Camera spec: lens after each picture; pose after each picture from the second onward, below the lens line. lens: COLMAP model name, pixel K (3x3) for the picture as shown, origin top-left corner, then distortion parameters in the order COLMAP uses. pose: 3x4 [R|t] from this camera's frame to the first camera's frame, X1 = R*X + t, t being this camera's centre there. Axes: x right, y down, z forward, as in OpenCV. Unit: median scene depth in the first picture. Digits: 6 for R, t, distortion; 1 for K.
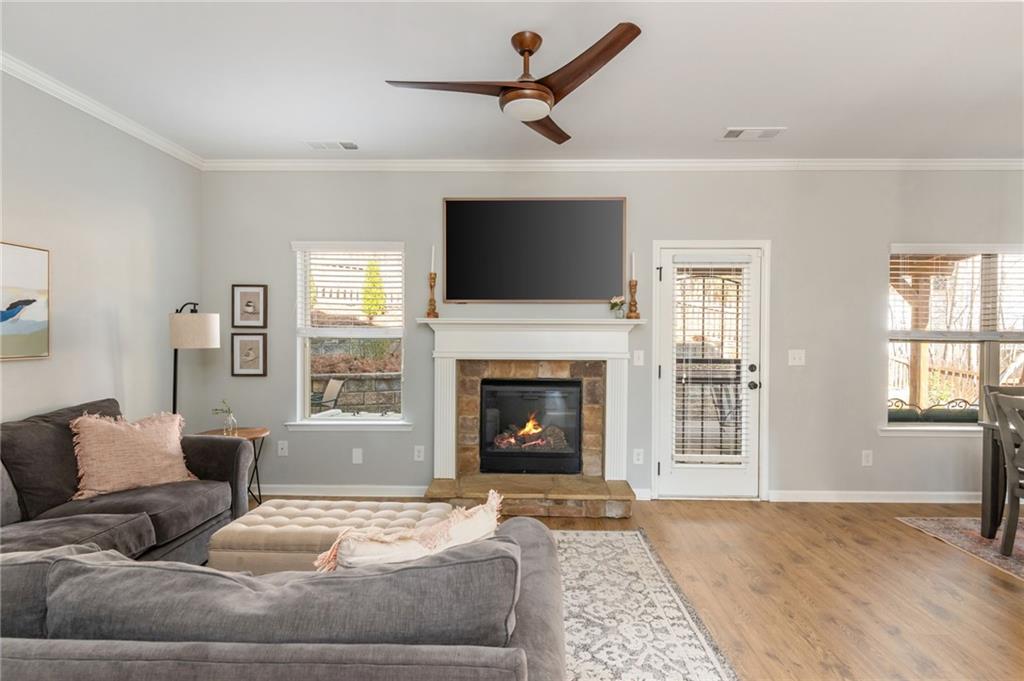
lens RADIAL K [[496.9, 0, 522.2], [0, 496.9, 342.0], [0, 0, 1]] dist [0.003077, -0.000681]
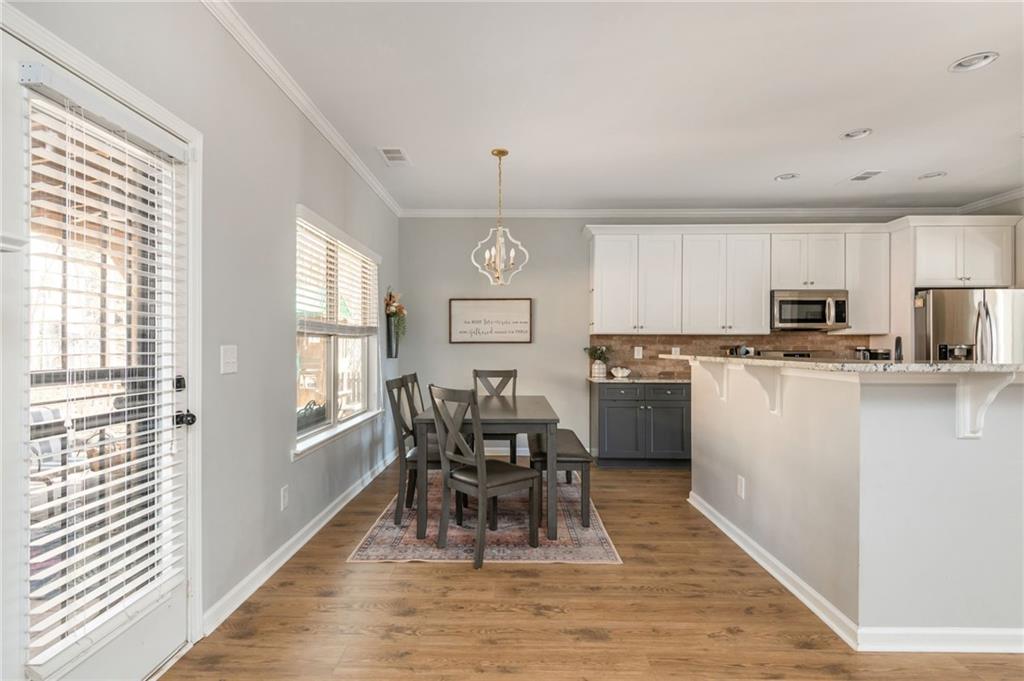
lens RADIAL K [[512.0, 0, 506.3], [0, 512.0, 345.4], [0, 0, 1]] dist [0.014304, -0.011615]
pose [[0.000472, -0.003793, 0.999993, -0.039692], [0.010339, 0.999939, 0.003788, 0.016761], [-0.999946, 0.010337, 0.000511, 0.690941]]
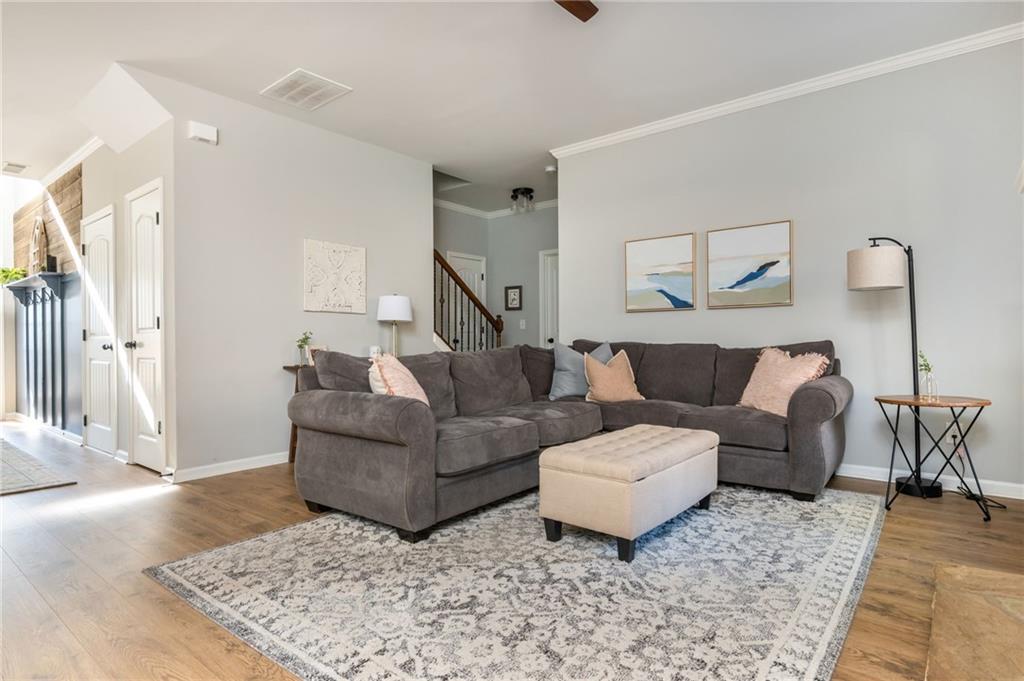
lens RADIAL K [[554.0, 0, 512.0], [0, 554.0, 340.5], [0, 0, 1]] dist [0.005998, -0.003590]
pose [[-0.614536, -0.000573, -0.788888, 0.425101], [-0.003425, 0.999992, 0.001942, 0.086108], [0.788881, 0.003895, -0.614534, 0.909315]]
